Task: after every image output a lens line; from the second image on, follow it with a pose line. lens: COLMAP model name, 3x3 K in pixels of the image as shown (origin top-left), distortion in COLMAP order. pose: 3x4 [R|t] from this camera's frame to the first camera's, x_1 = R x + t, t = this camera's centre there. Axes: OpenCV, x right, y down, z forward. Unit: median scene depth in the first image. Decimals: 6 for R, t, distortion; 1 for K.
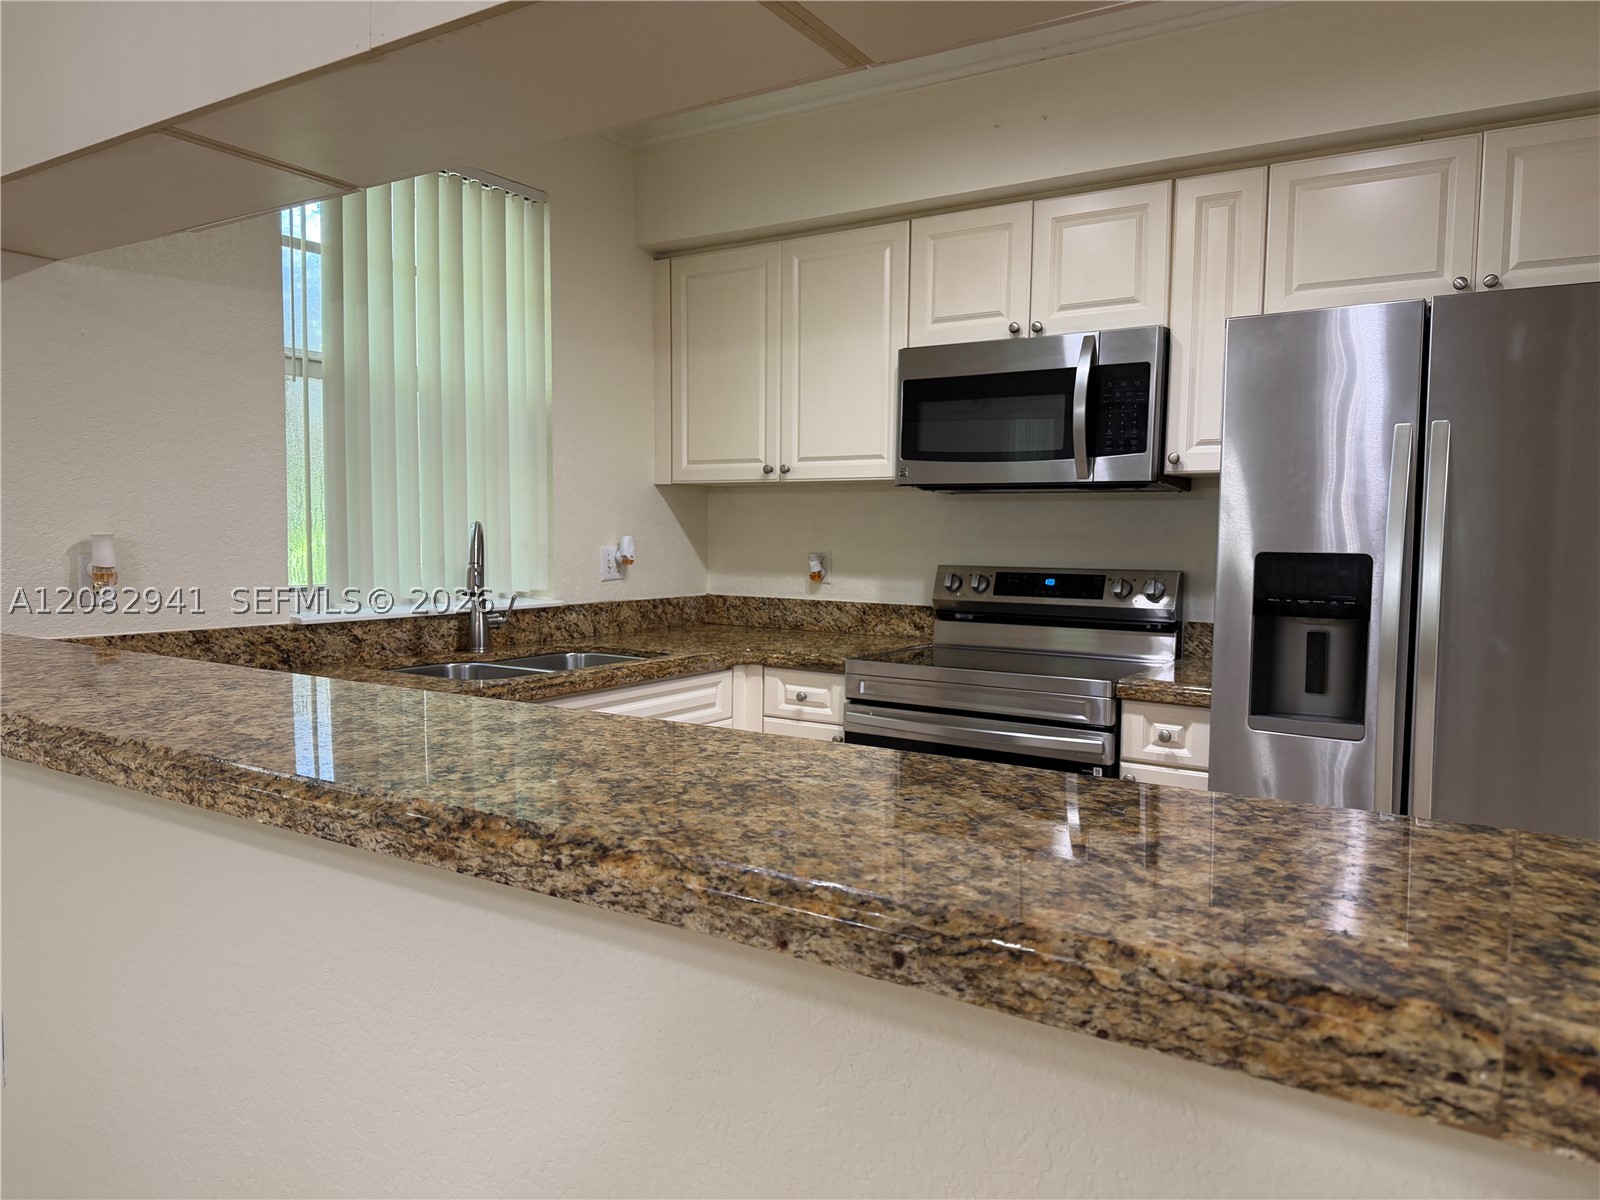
lens RADIAL K [[1108.2, 0, 795.8], [0, 1108.2, 606.0], [0, 0, 1]] dist [0.072625, -0.105342]
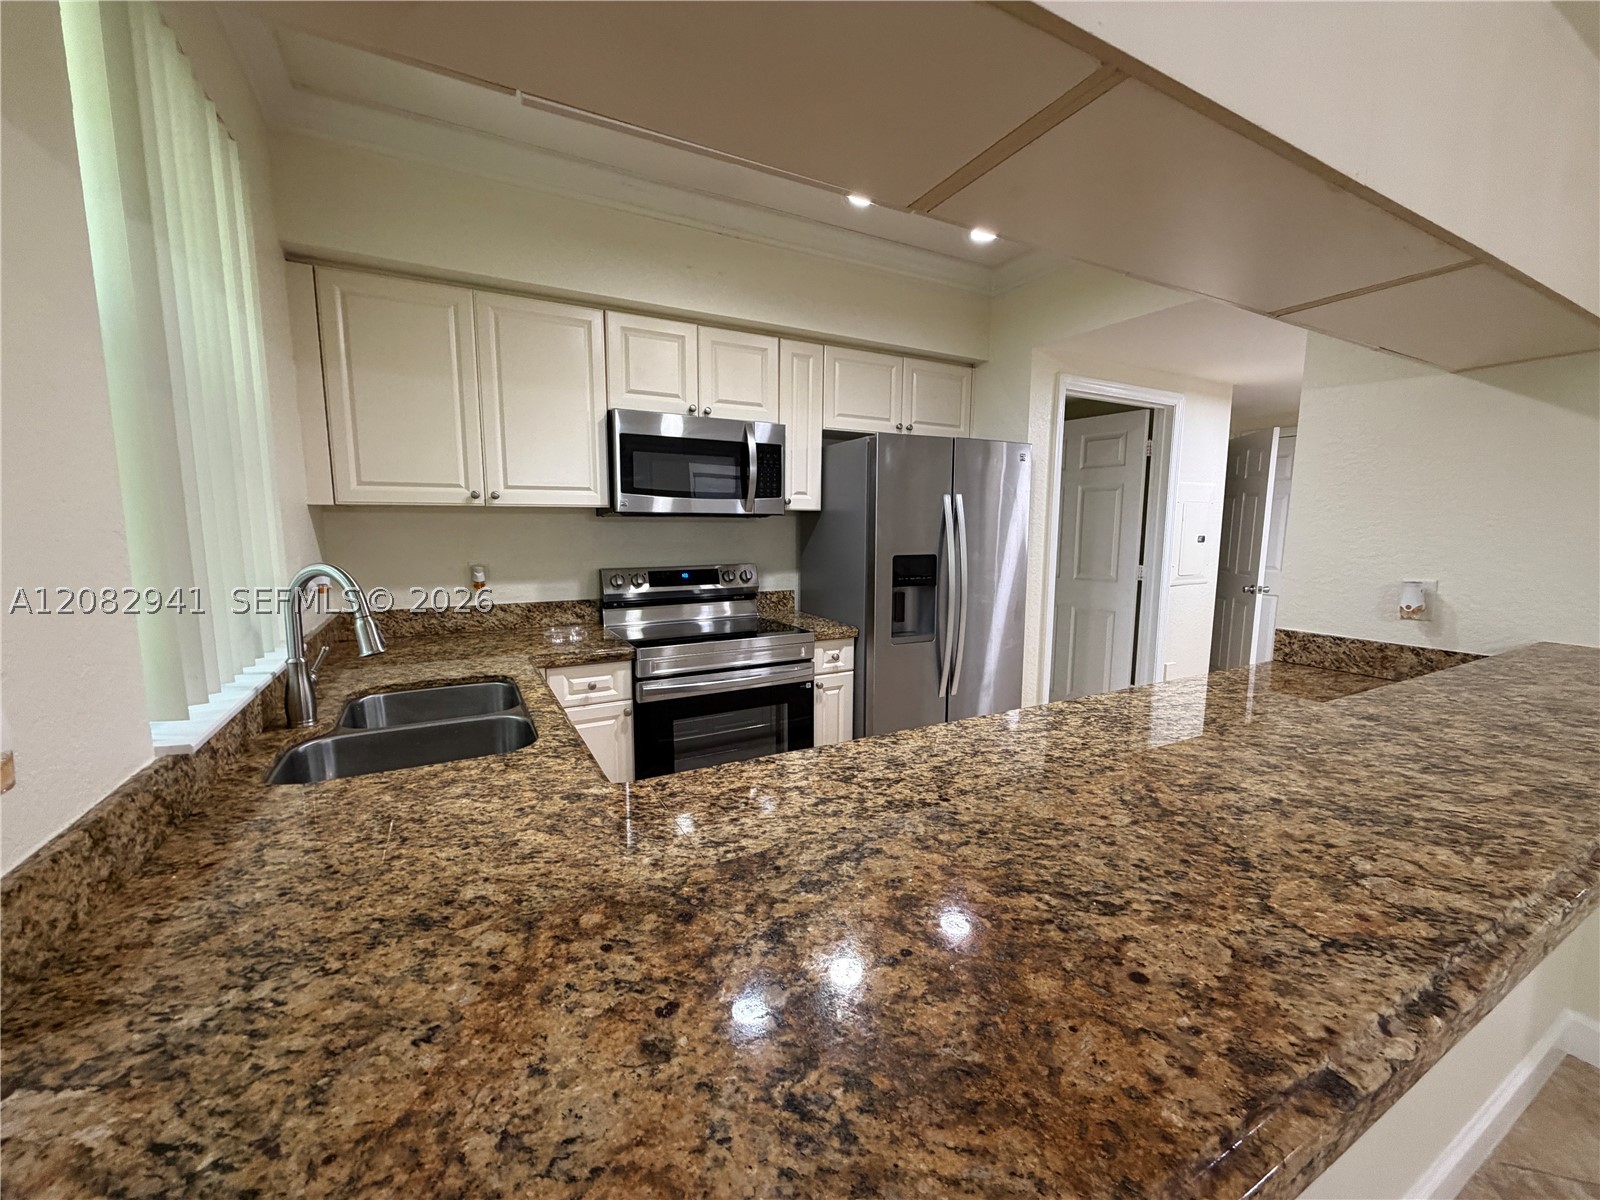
lens RADIAL K [[639.1, 0, 797.1], [0, 639.1, 597.5], [0, 0, 1]] dist [0.001153, 0.000572]
pose [[0.476136, -0.114016, 0.871949, -0.518894], [0.062476, 0.993439, 0.095786, -0.072675], [-0.877150, 0.008868, 0.480135, 0.479240]]
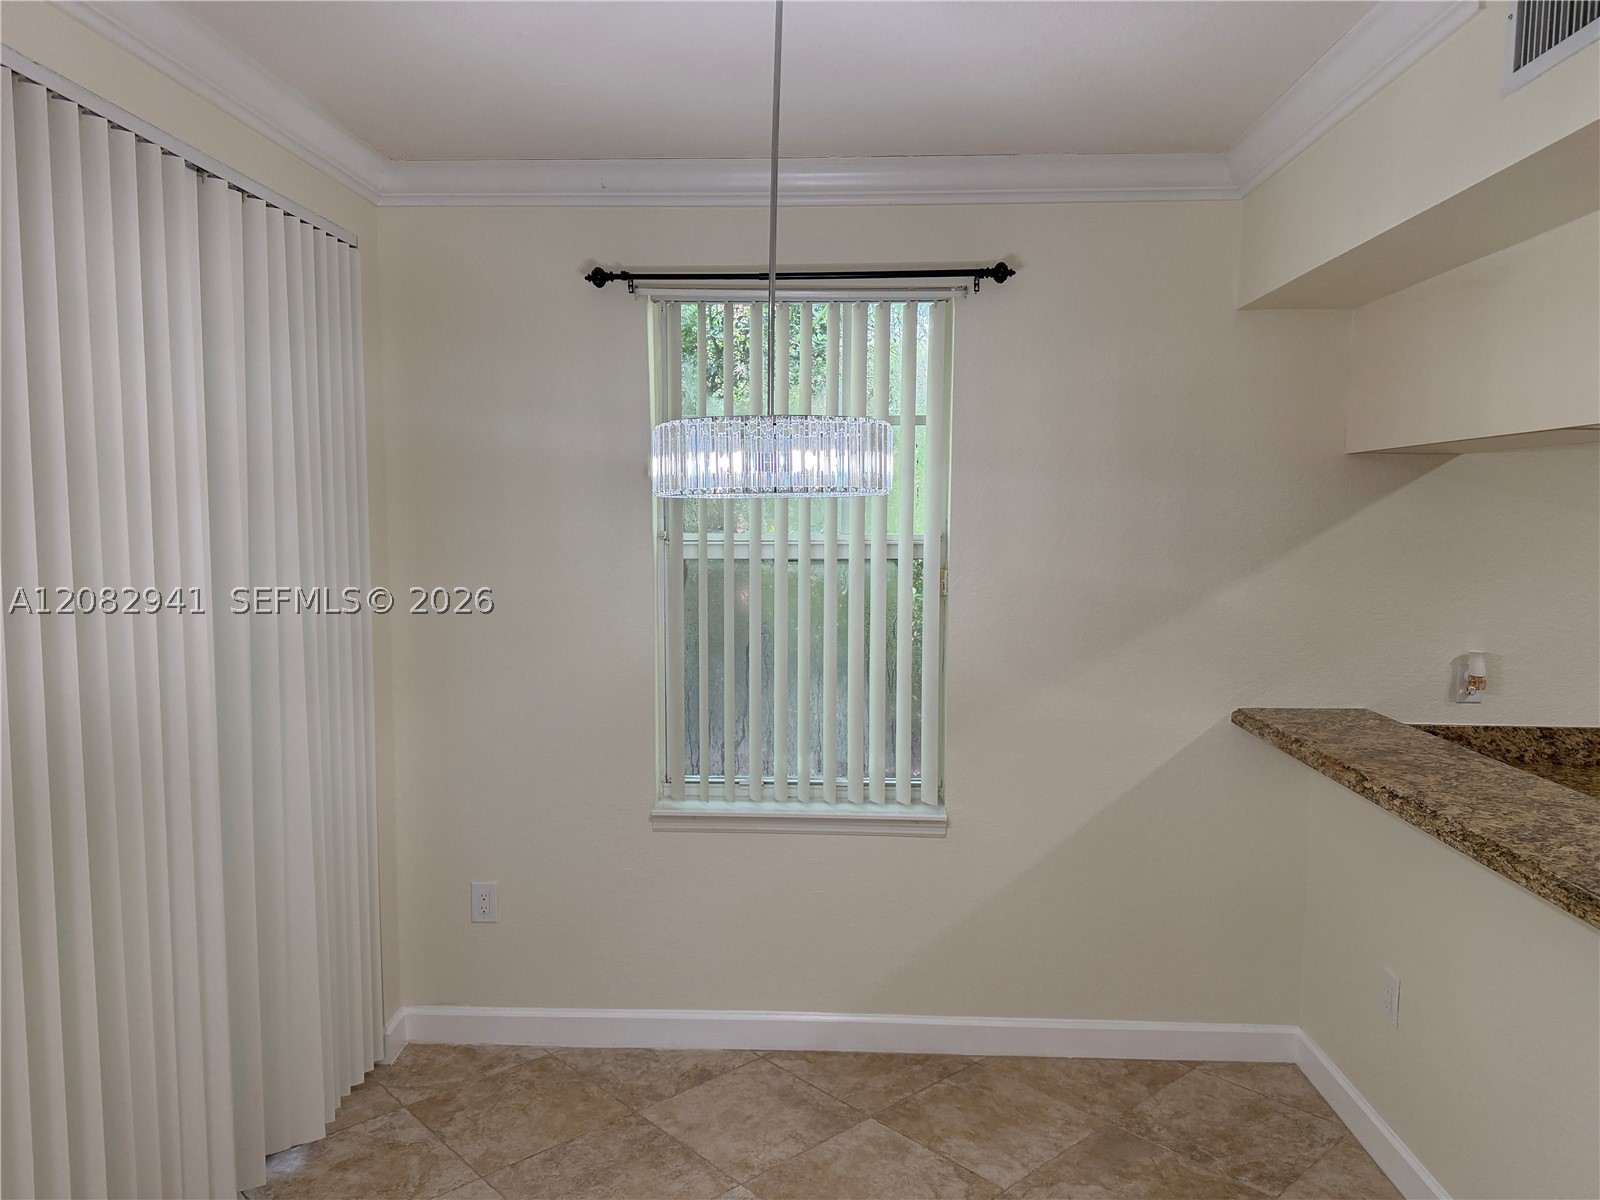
lens RADIAL K [[1141.8, 0, 790.5], [0, 1141.8, 600.6], [0, 0, 1]] dist [0.071536, -0.081153]
pose [[0.503174, 0.061556, -0.861990, 0.122718], [-0.058339, 0.997604, 0.037185, -0.098053], [0.862214, 0.031577, 0.505560, -0.315399]]
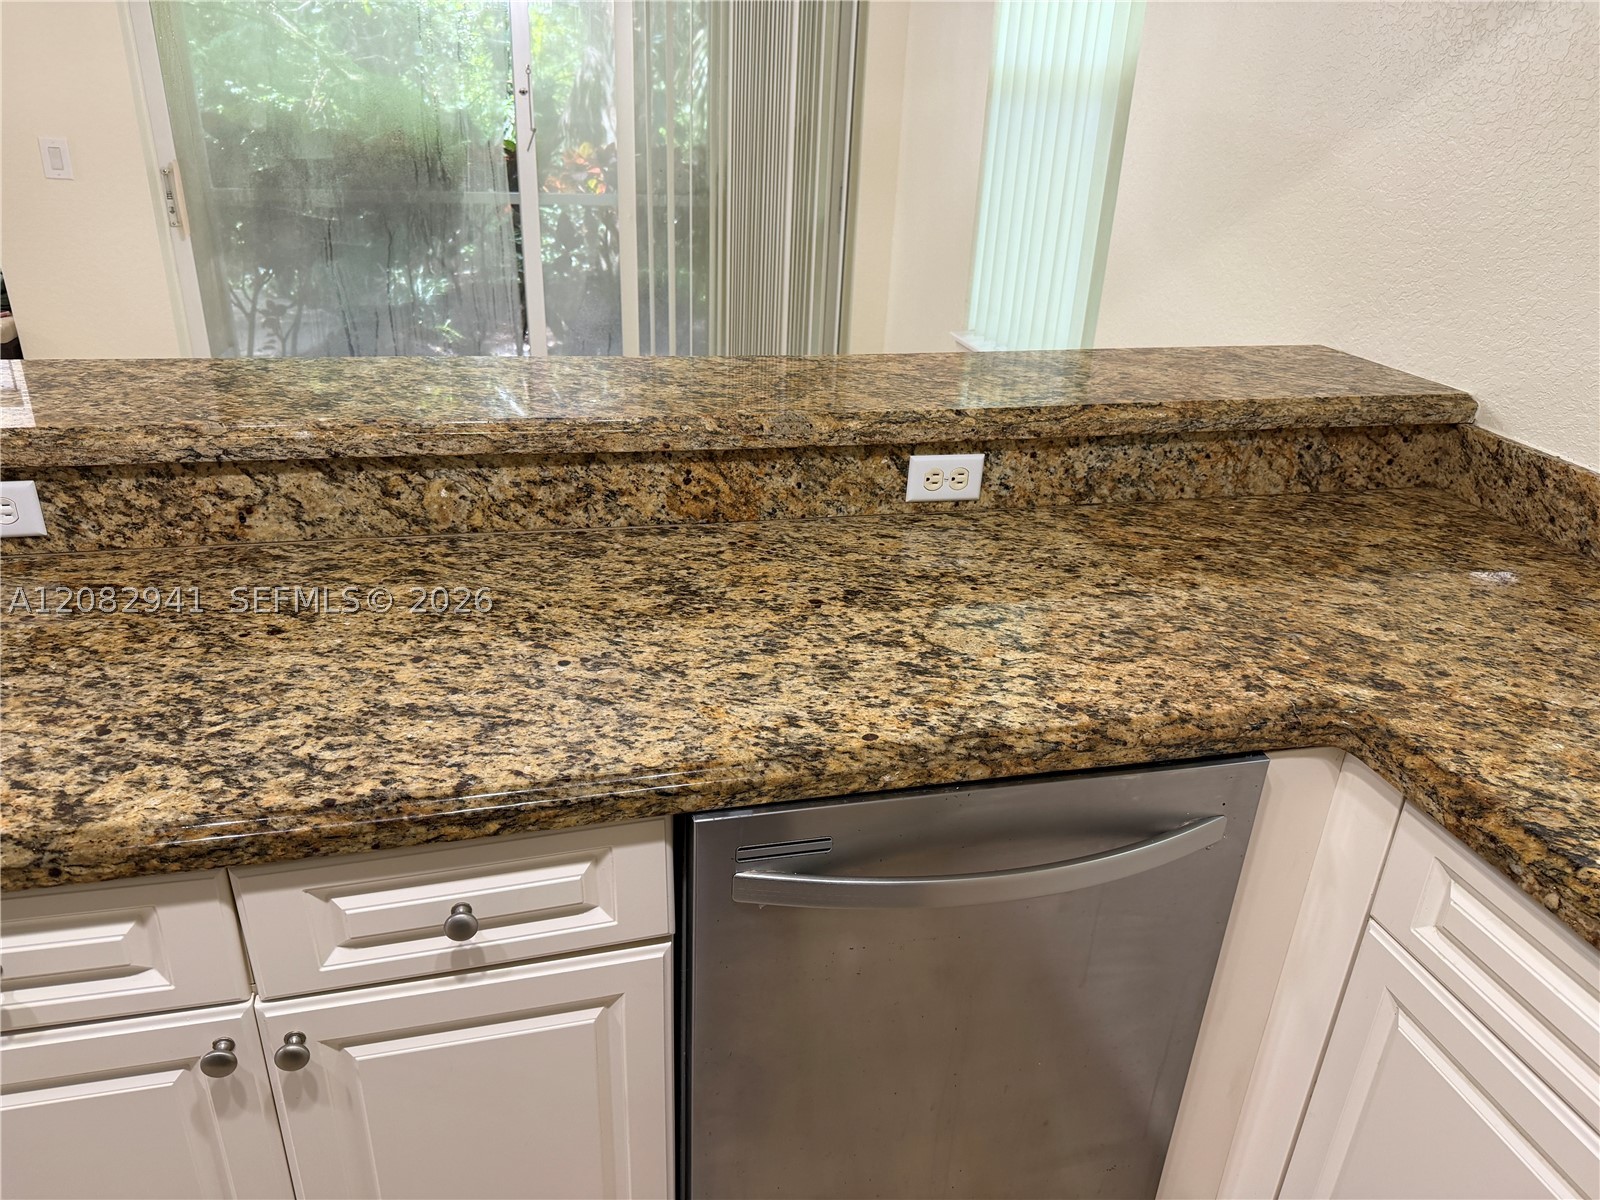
lens RADIAL K [[1110.3, 0, 791.4], [0, 1110.3, 620.3], [0, 0, 1]] dist [0.135873, -0.228489]
pose [[-0.683254, 0.280899, -0.673988, 0.117009], [-0.102255, 0.877137, 0.469227, -0.121274], [0.722985, 0.389520, -0.570584, 0.823020]]
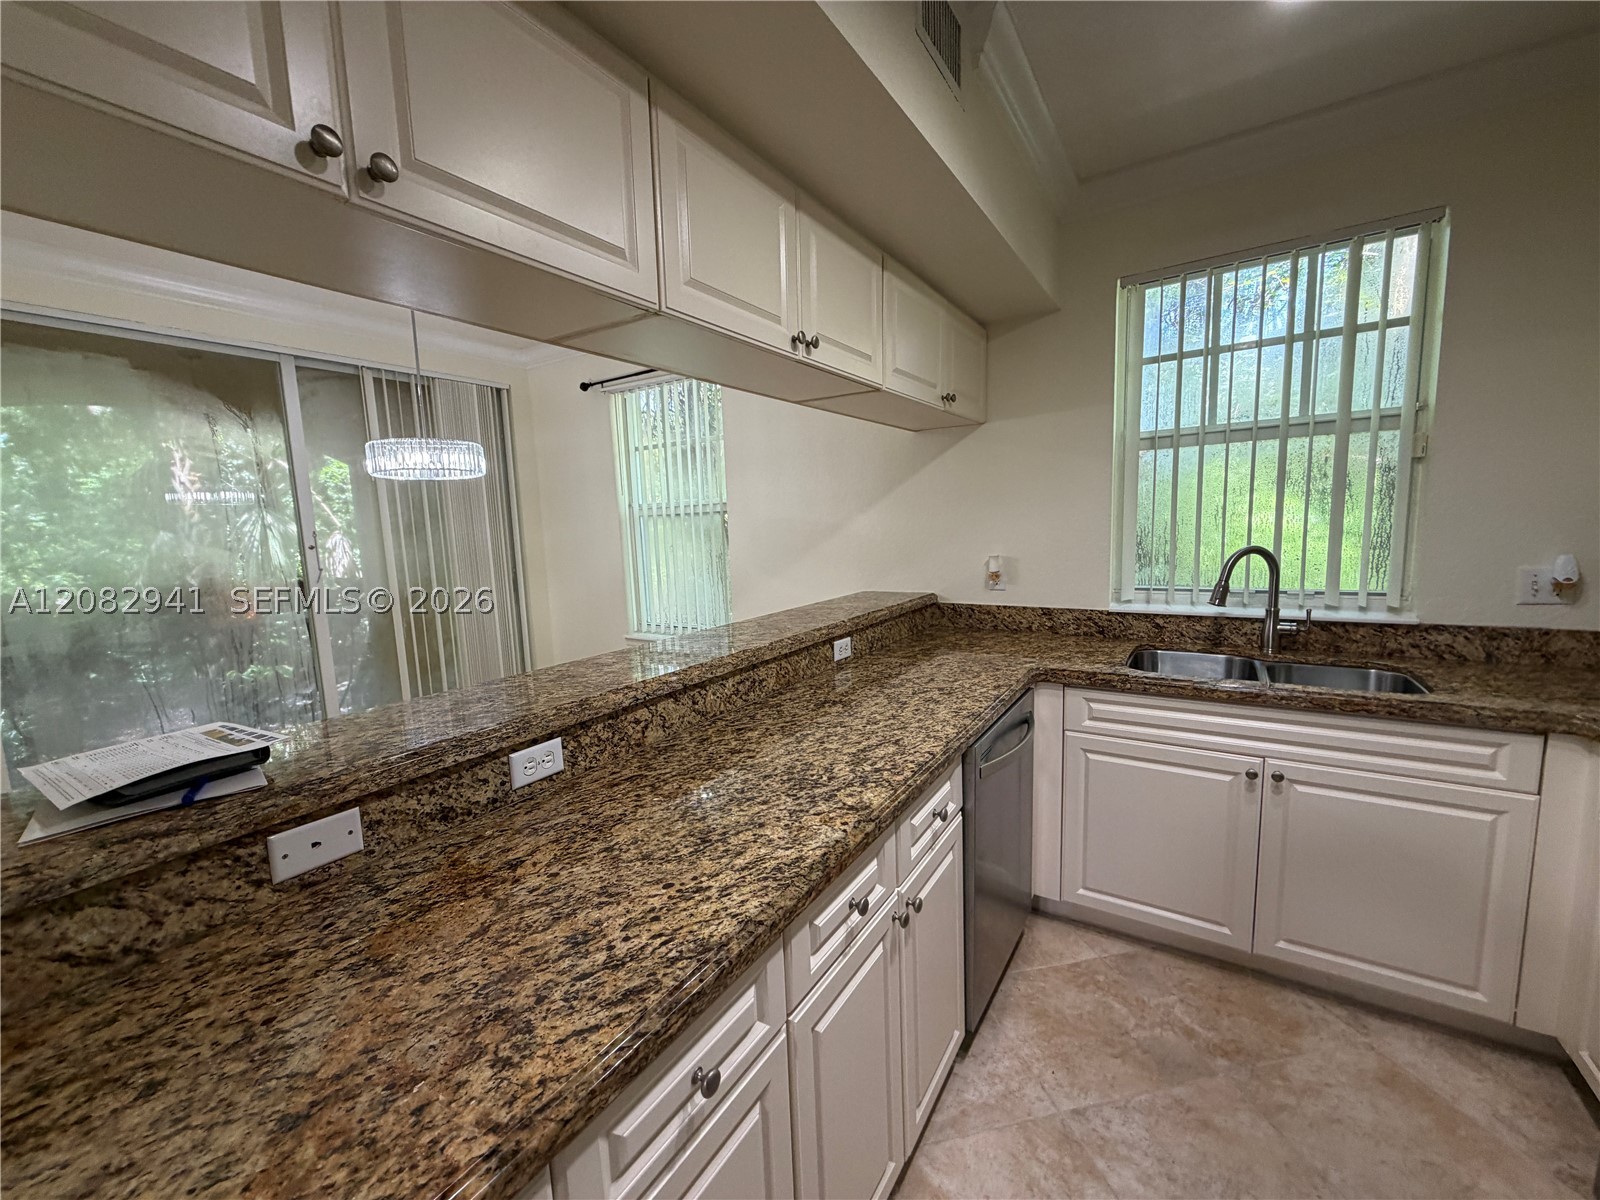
lens RADIAL K [[637.1, 0, 796.1], [0, 637.1, 602.0], [0, 0, 1]] dist [0.001370, 0.000394]
pose [[-0.004513, 0.112452, -0.993647, 0.411127], [-0.034760, 0.993039, 0.112541, -0.074511], [0.999385, 0.035047, -0.000572, 0.495070]]
